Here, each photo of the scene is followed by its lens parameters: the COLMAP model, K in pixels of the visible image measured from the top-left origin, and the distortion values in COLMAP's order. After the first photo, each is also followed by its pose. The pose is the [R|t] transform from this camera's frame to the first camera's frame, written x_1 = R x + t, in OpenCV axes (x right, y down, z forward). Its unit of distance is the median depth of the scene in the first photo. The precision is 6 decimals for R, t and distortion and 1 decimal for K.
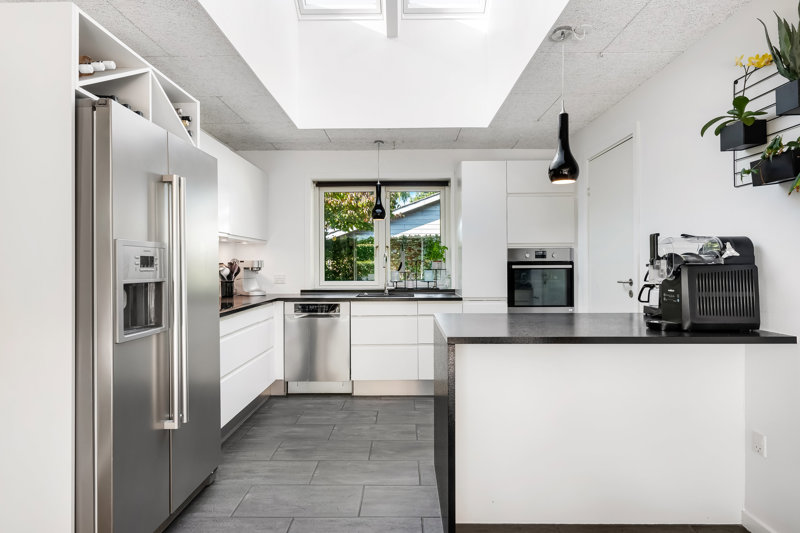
lens RADIAL K [[430.2, 0, 401.0], [0, 430.2, 263.7], [0, 0, 1]] dist [-0.004300, -0.001406]
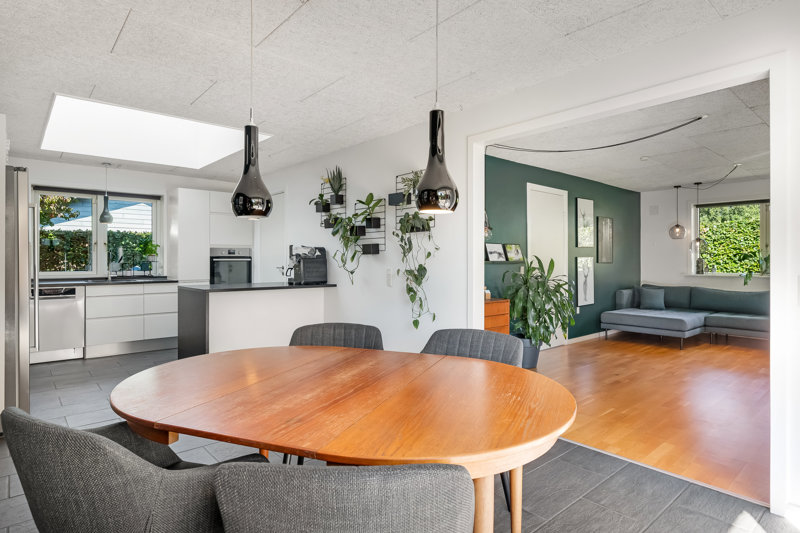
lens RADIAL K [[430.2, 0, 399.9], [0, 430.2, 263.3], [0, 0, 1]] dist [-0.004300, -0.001406]
pose [[0.732578, -0.000678, 0.680683, -0.307551], [-0.005432, 0.999962, 0.006842, 0.006320], [-0.680662, -0.008709, 0.732546, -0.601697]]
